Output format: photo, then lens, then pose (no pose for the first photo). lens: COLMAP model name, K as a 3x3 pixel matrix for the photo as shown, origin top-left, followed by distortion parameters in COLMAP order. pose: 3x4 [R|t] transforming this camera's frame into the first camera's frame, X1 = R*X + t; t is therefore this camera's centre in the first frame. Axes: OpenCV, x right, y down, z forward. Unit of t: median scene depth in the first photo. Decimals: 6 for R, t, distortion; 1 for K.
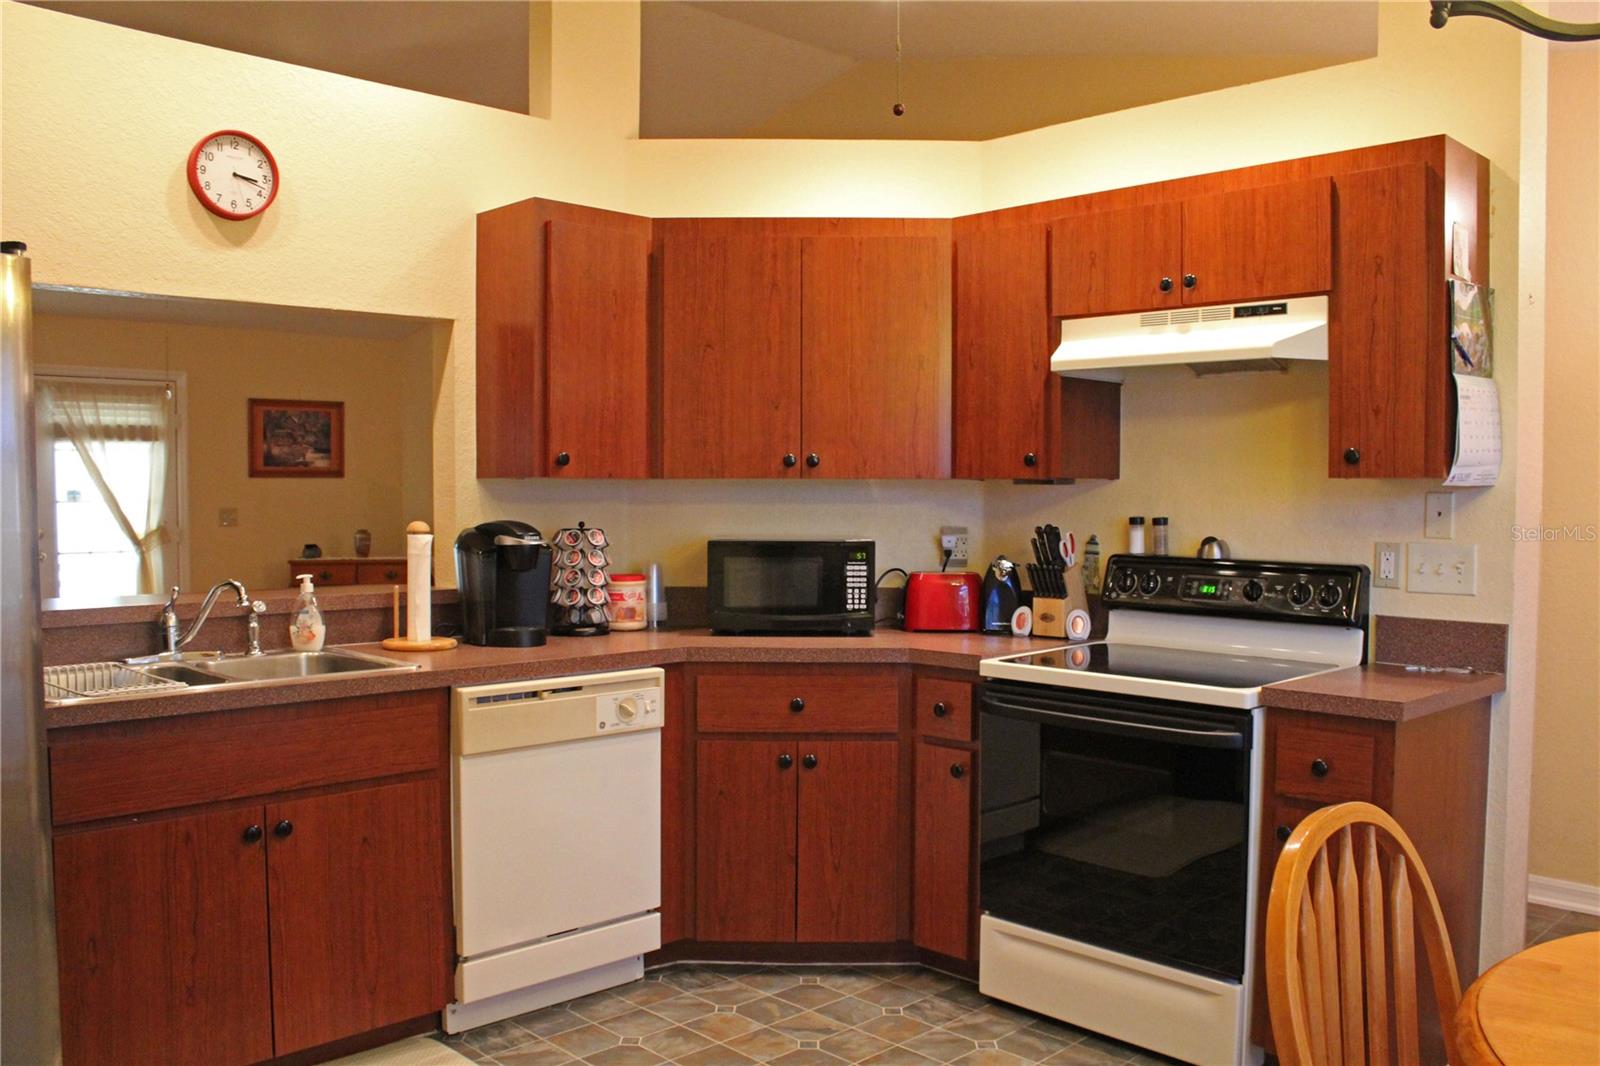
lens RADIAL K [[1334.2, 0, 820.5], [0, 1334.2, 545.5], [0, 0, 1]] dist [-0.167885, 0.145947]
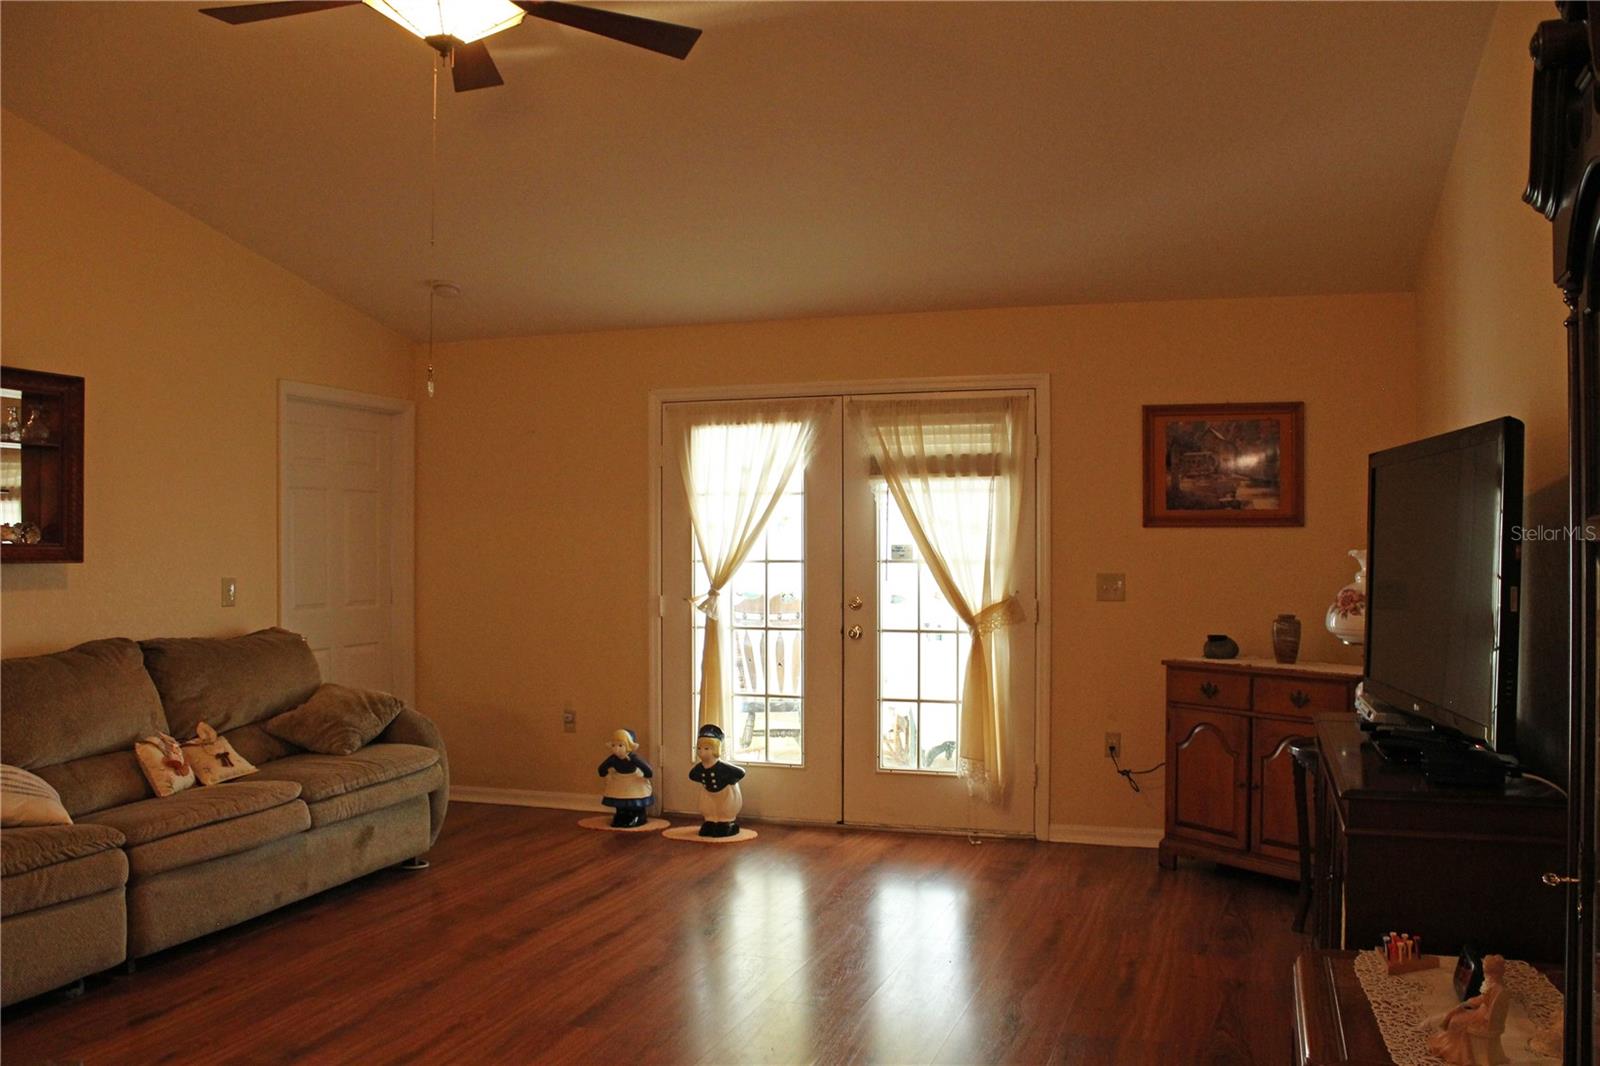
lens RADIAL K [[1334.2, 0, 820.5], [0, 1334.2, 545.5], [0, 0, 1]] dist [-0.167885, 0.145947]
pose [[0.459387, 0.004434, -0.888225, 0.171309], [-0.034656, 0.999316, -0.012935, -0.066618], [0.887560, 0.036724, 0.459226, 1.267172]]
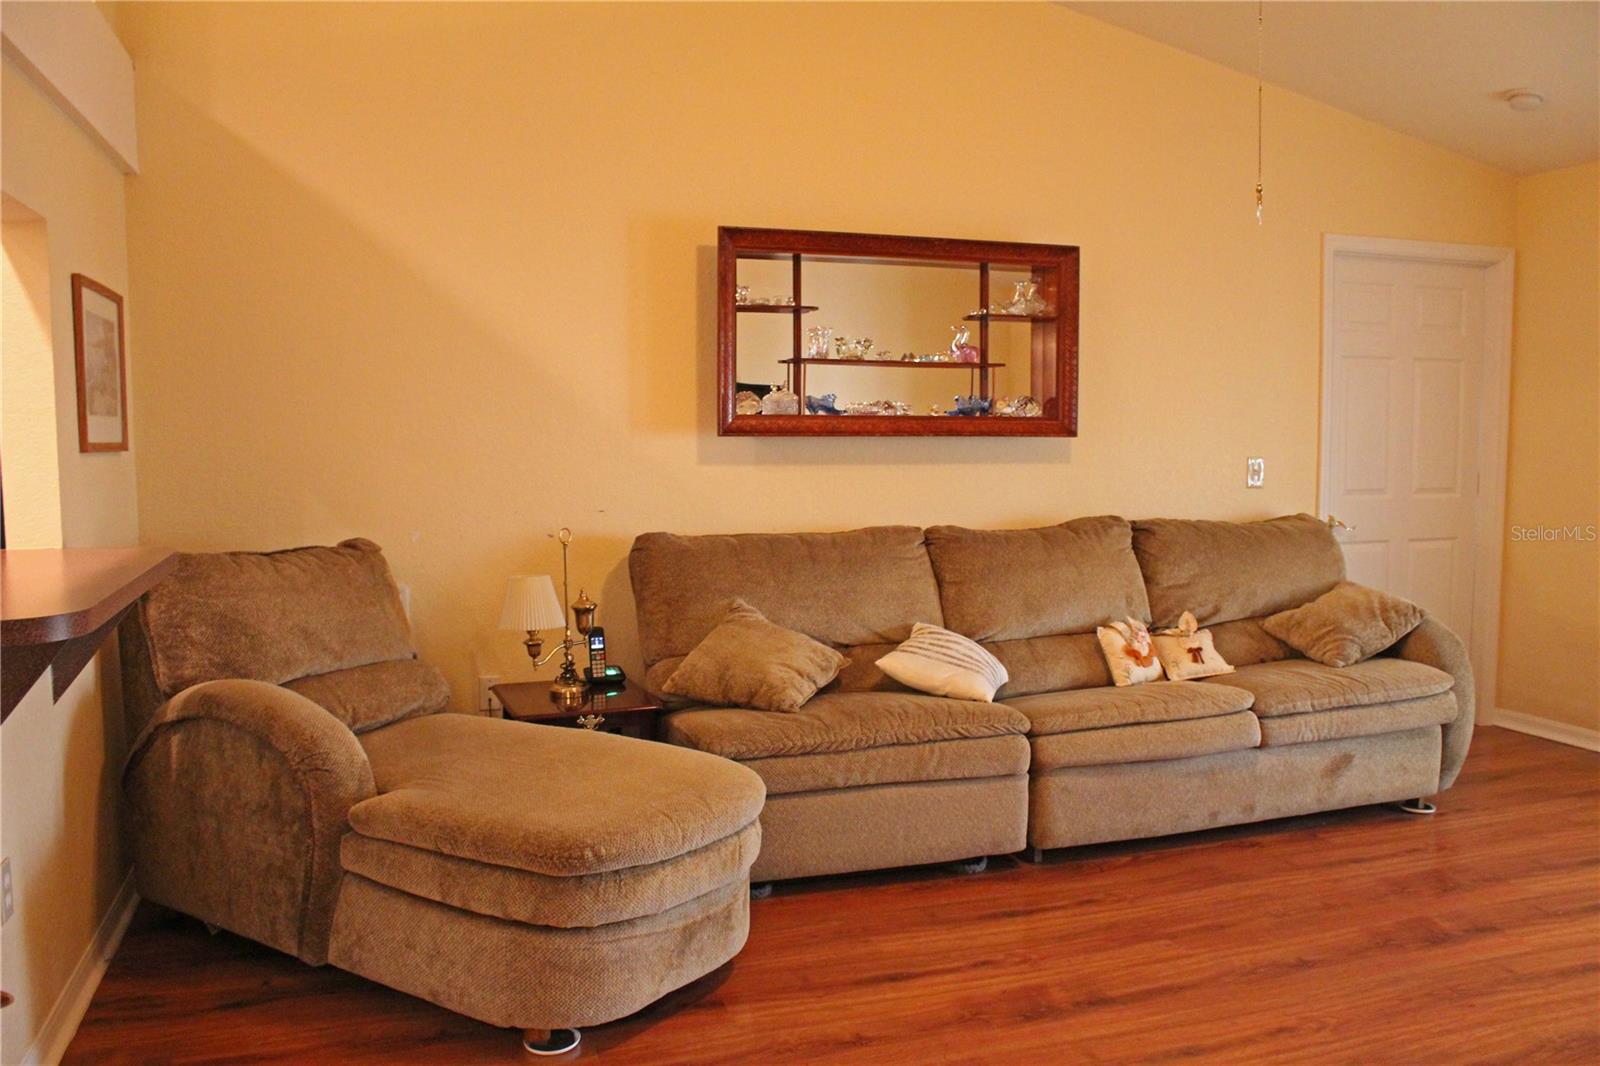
lens RADIAL K [[1334.2, 0, 820.5], [0, 1334.2, 545.5], [0, 0, 1]] dist [-0.167885, 0.145947]
pose [[-0.431548, 0.088648, -0.897724, -0.025917], [-0.033902, 0.992863, 0.114340, -0.074566], [0.901453, 0.079778, -0.425462, 1.531949]]
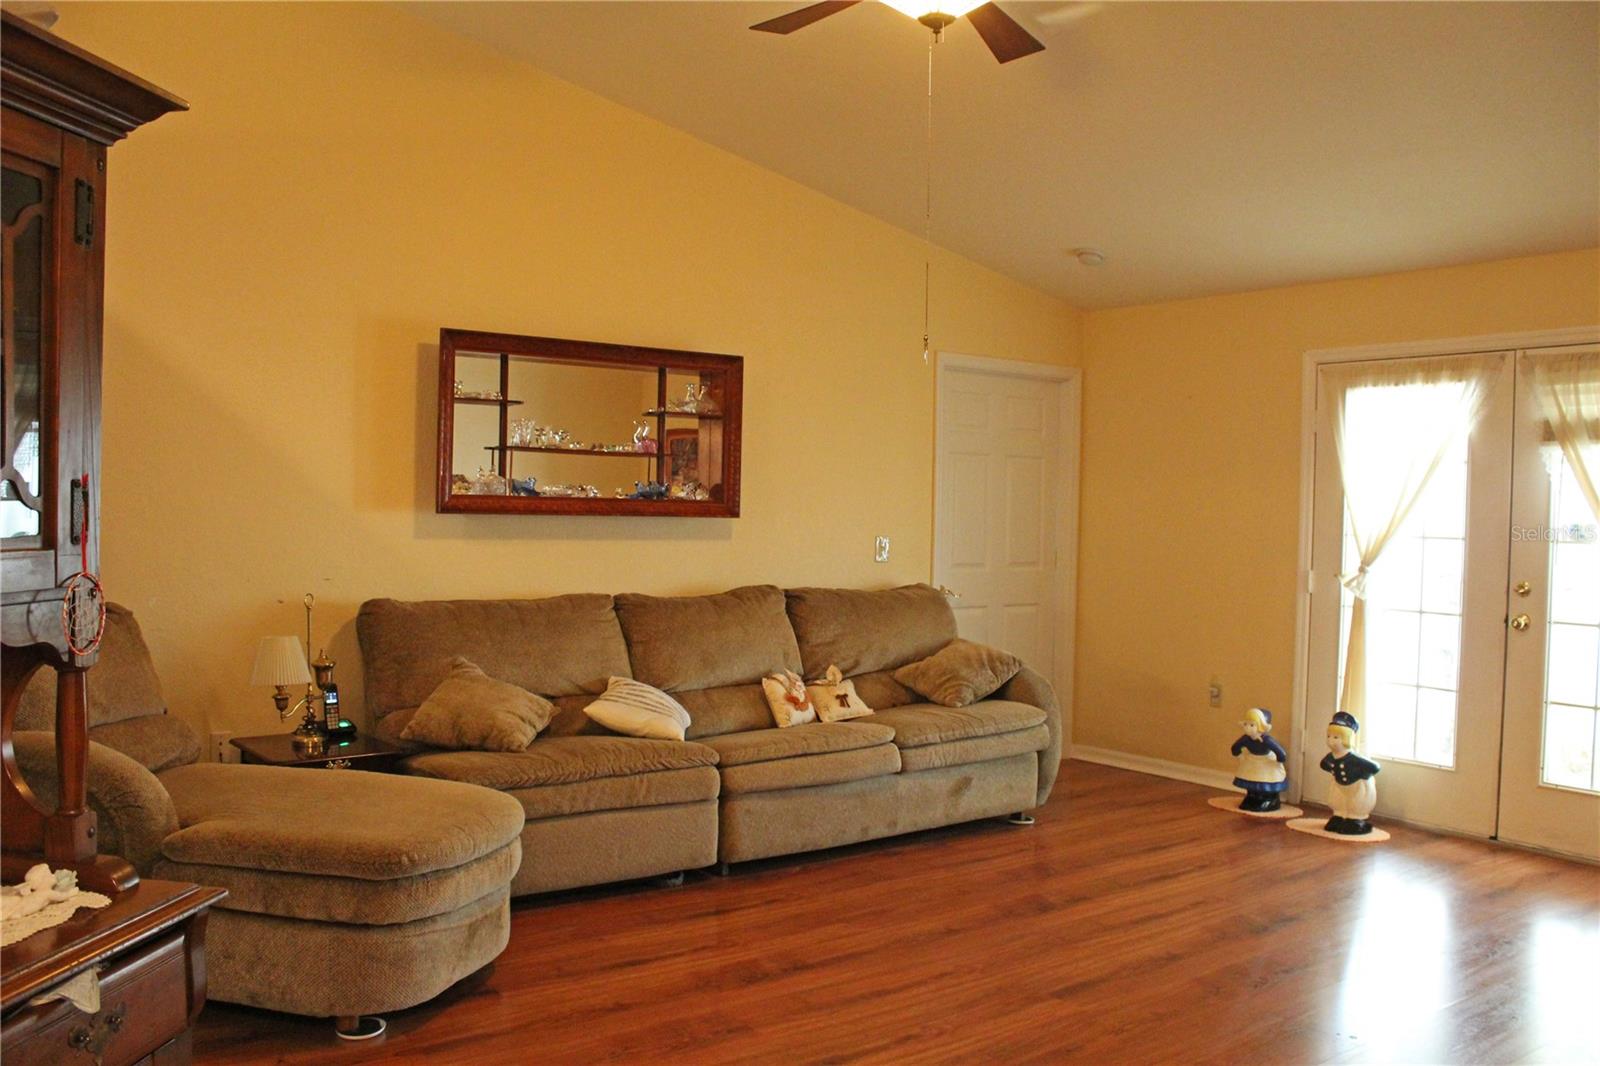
lens RADIAL K [[1334.2, 0, 820.5], [0, 1334.2, 545.5], [0, 0, 1]] dist [-0.167885, 0.145947]
pose [[-0.135246, 0.033116, -0.990258, 0.195352], [-0.058604, 0.997424, 0.041360, -0.077434], [0.989077, 0.063627, -0.132957, 1.496607]]
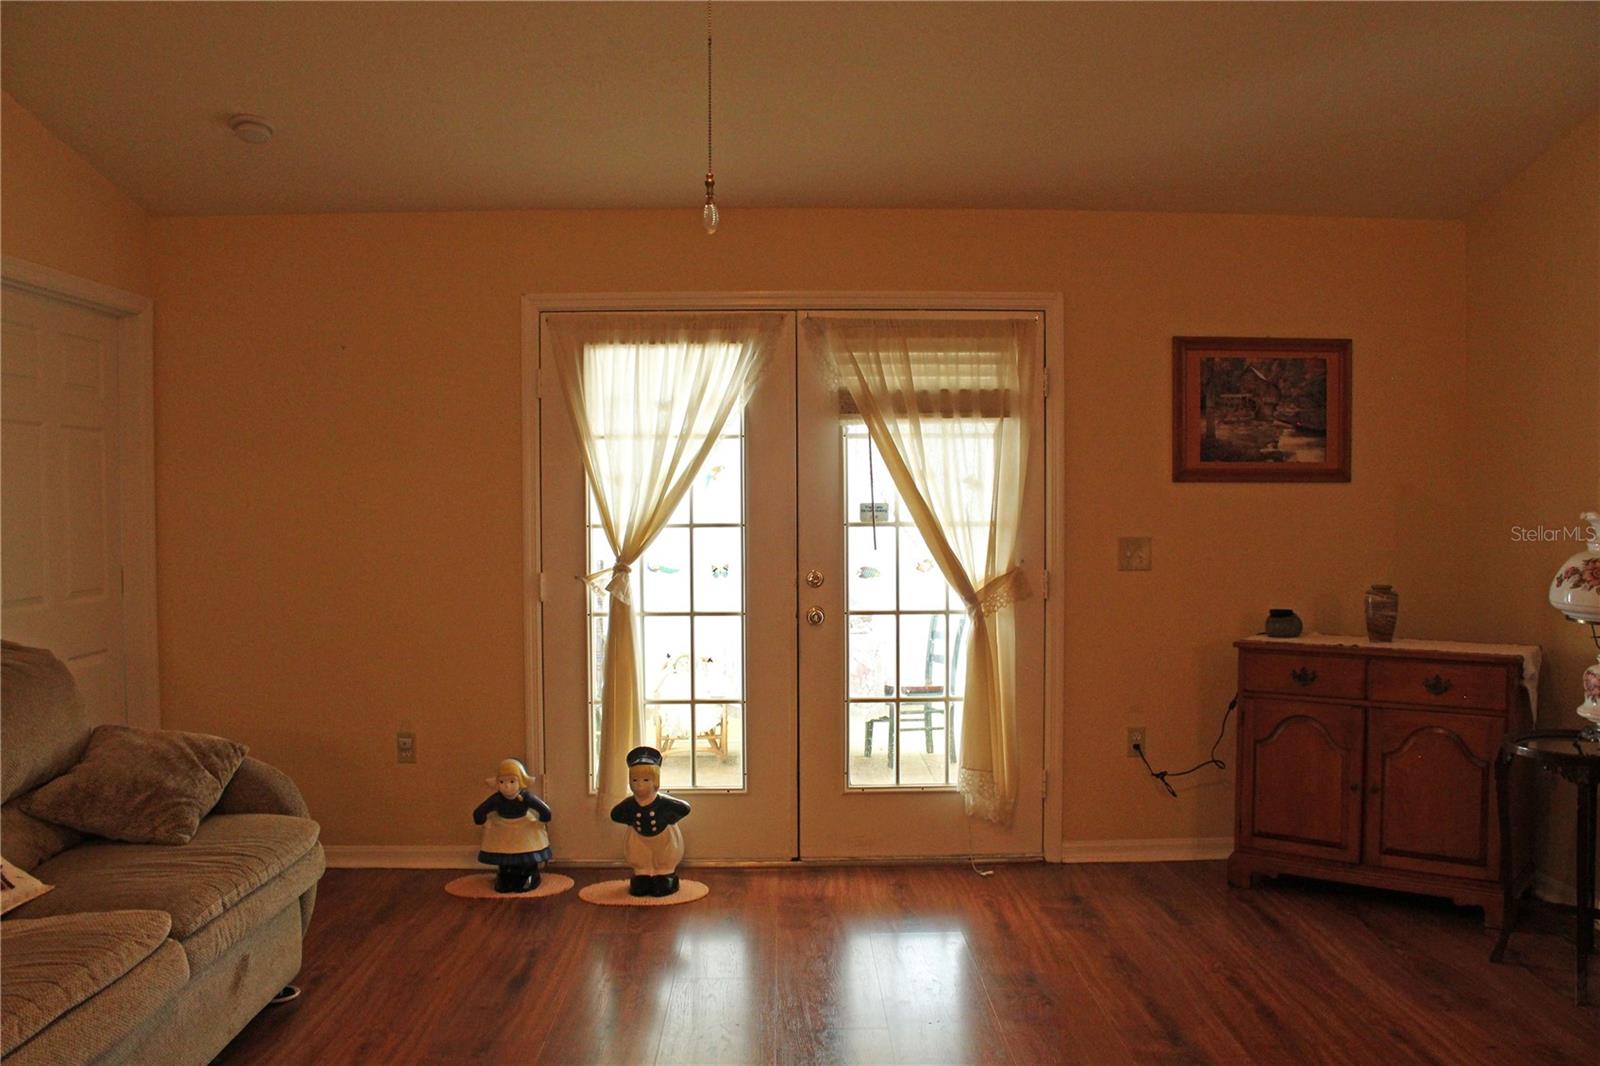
lens RADIAL K [[1366.6, 0, 817.1], [0, 1366.6, 539.8], [0, 0, 1]] dist [-0.171445, 0.154209]
pose [[0.733210, 0.025148, -0.679537, -0.374252], [-0.025666, 0.999627, 0.009300, -0.067827], [0.679517, 0.010622, 0.733583, 1.103961]]
